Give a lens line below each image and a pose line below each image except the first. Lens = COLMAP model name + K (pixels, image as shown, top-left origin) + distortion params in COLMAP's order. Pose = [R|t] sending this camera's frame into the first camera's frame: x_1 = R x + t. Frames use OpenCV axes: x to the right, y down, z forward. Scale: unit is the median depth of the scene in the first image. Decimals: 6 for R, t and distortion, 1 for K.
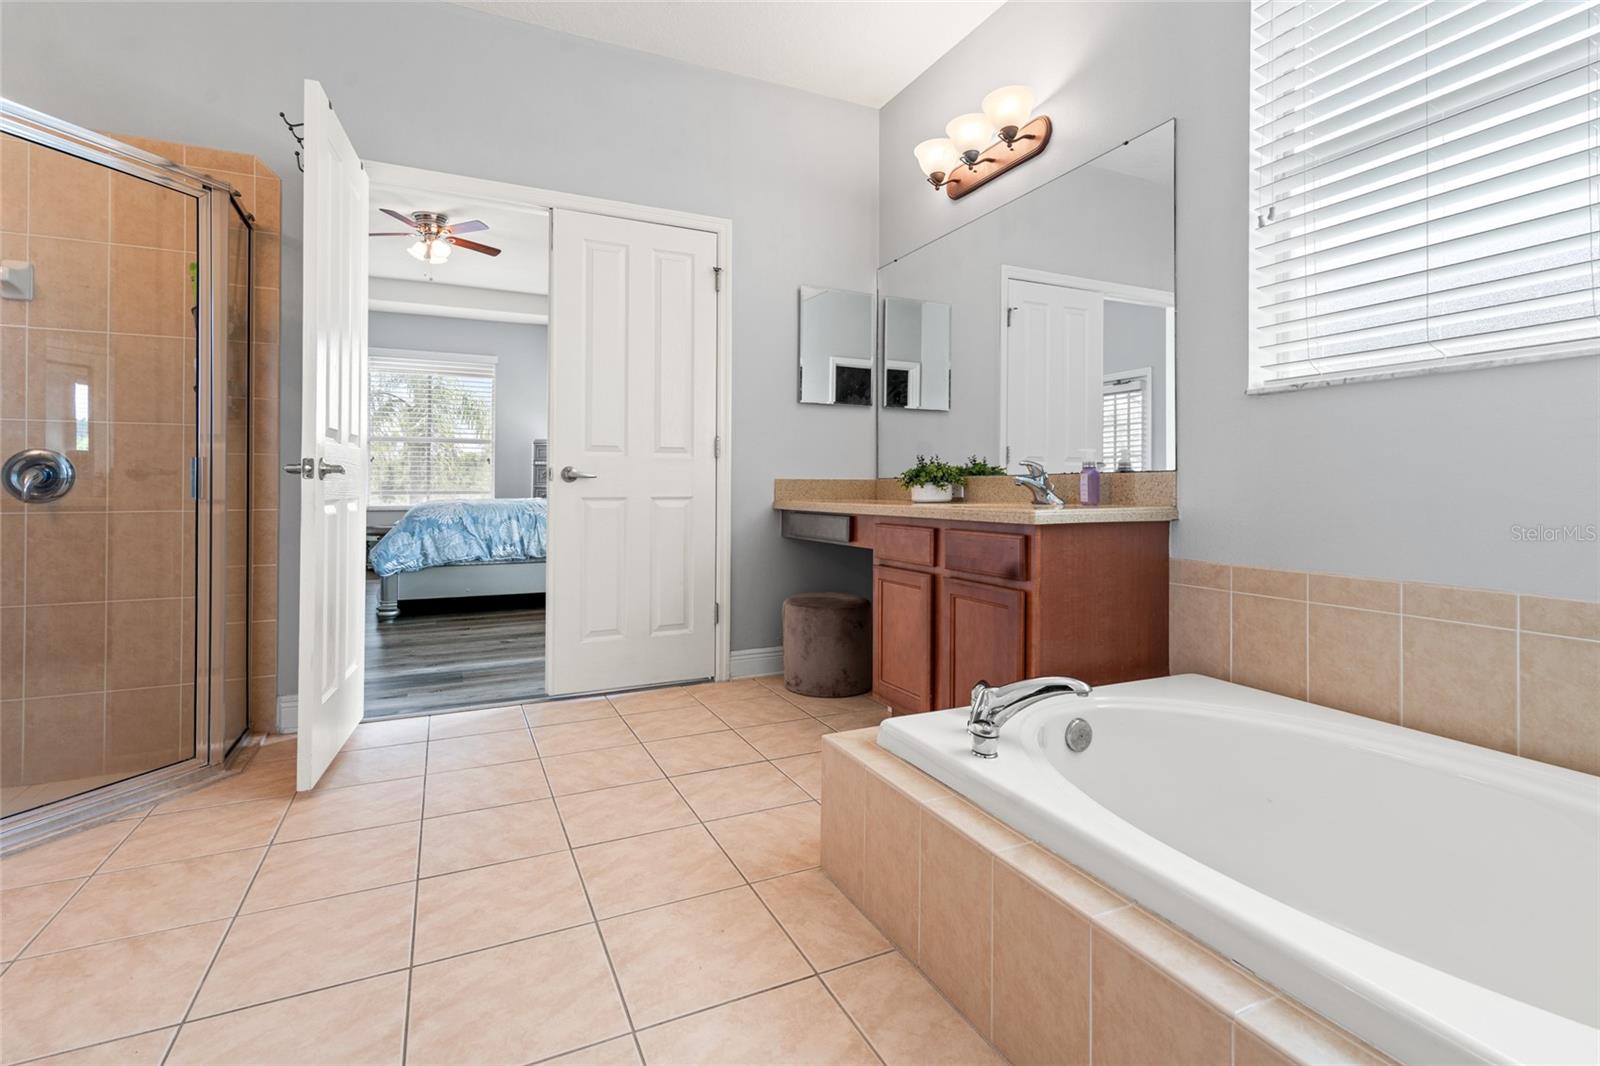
lens RADIAL K [[731.9, 0, 777.5], [0, 731.9, 479.1], [0, 0, 1]] dist [0.005860, 0.000414]
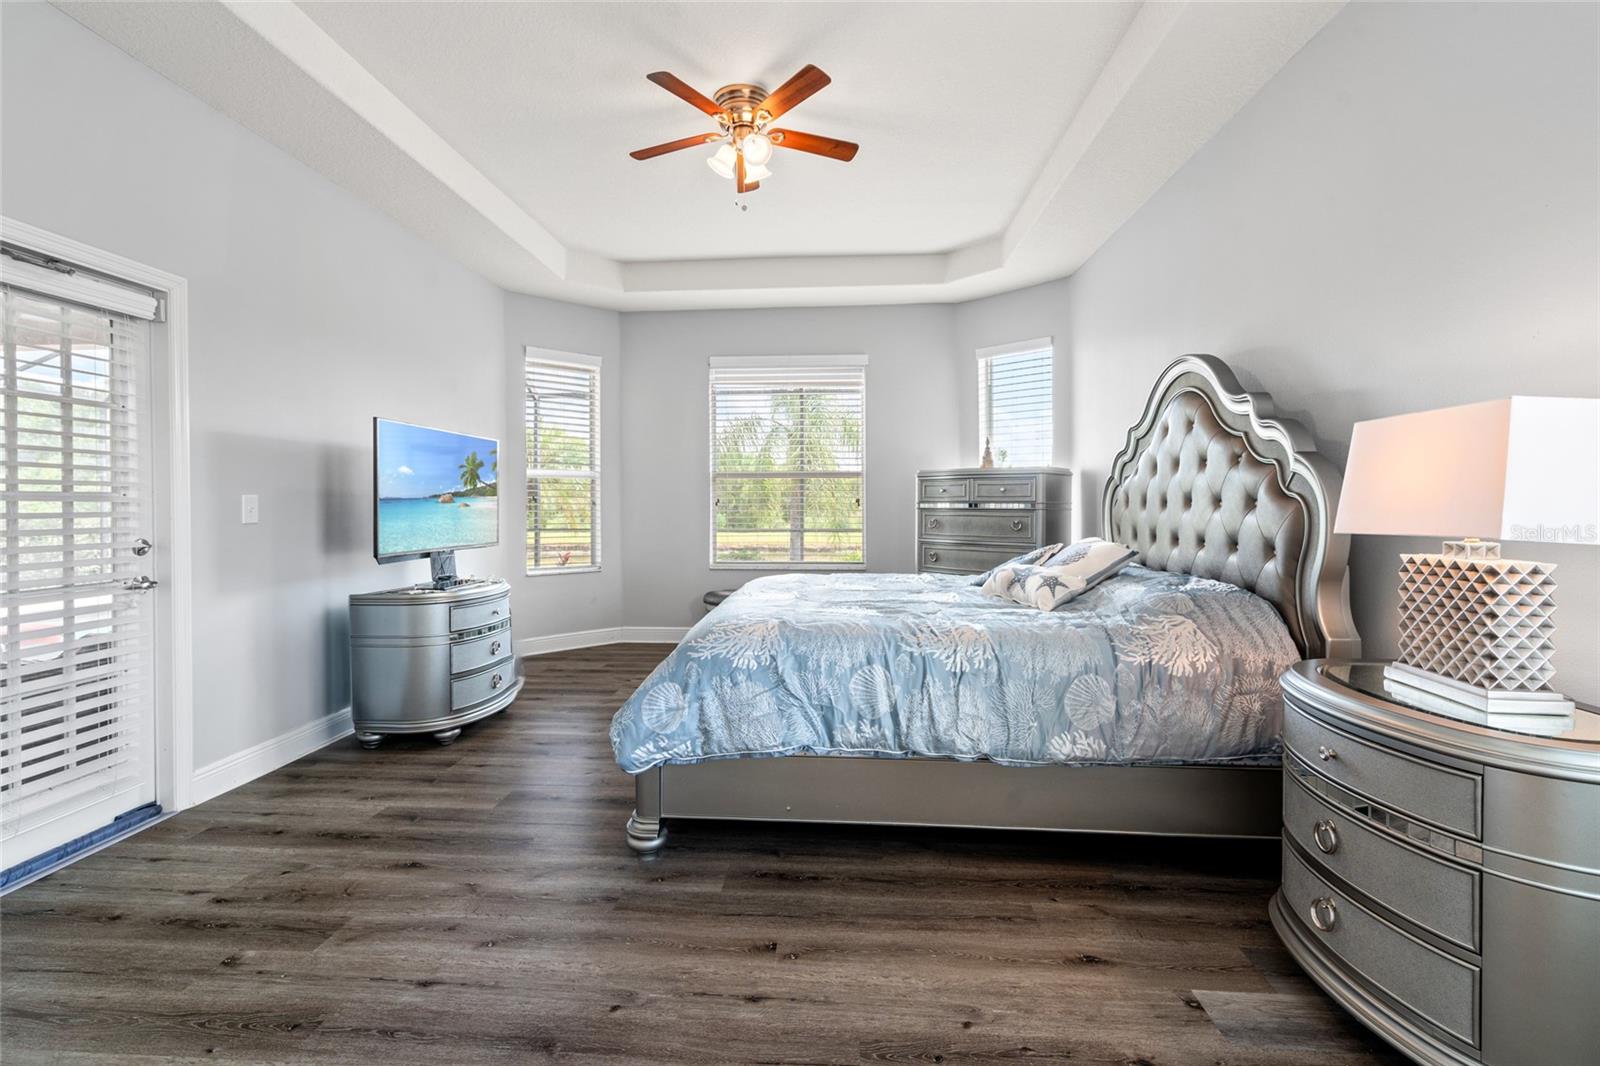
lens RADIAL K [[731.9, 0, 798.0], [0, 731.9, 519.5], [0, 0, 1]] dist [0.005860, 0.000414]
pose [[0.884770, -0.000752, -0.466028, -0.193667], [0.011677, 0.999721, 0.020556, -0.046209], [0.465882, -0.023629, 0.884531, 0.582355]]
